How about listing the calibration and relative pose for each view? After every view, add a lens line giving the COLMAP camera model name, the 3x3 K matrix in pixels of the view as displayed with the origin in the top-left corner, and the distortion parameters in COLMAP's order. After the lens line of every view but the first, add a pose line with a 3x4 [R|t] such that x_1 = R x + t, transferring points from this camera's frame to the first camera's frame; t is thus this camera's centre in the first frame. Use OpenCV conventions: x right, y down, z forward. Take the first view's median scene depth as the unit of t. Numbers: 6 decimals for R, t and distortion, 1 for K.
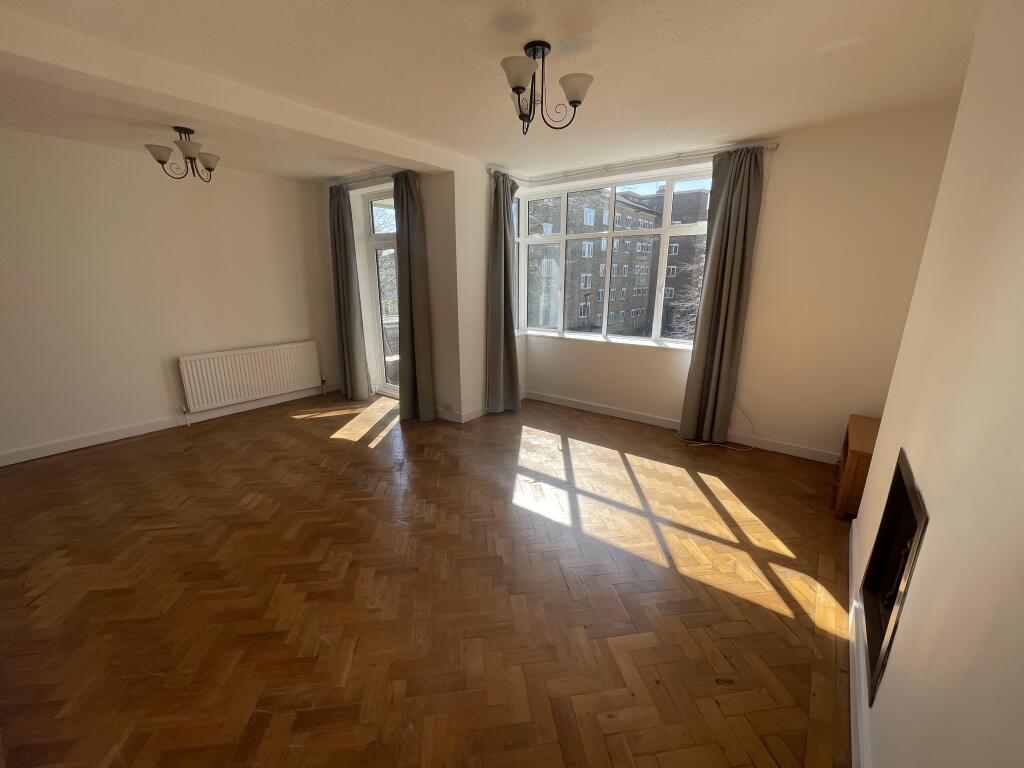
lens RADIAL K [[413.4, 0, 510.1], [0, 413.4, 383.5], [0, 0, 1]] dist [-0.006071, 0.003634]
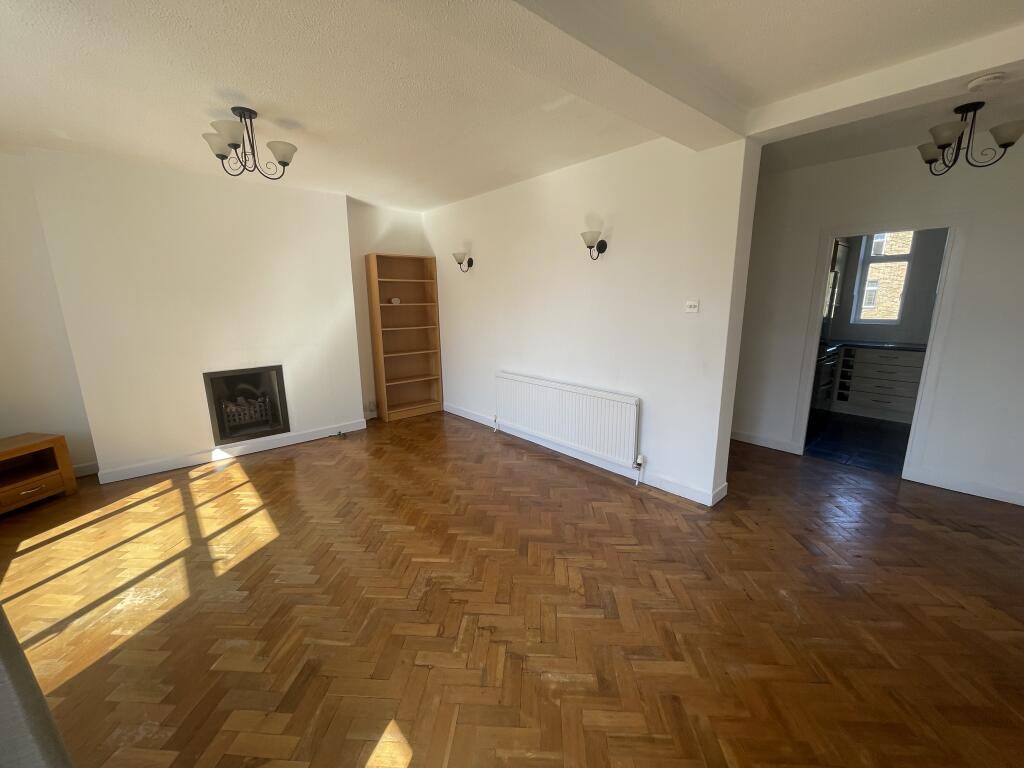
lens RADIAL K [[413.4, 0, 512.8], [0, 413.4, 385.6], [0, 0, 1]] dist [-0.006071, 0.003634]
pose [[-0.980659, -0.033990, 0.192750, -0.608742], [0.057116, 0.892241, 0.447933, -0.363279], [-0.187204, 0.450278, -0.873043, 1.414289]]
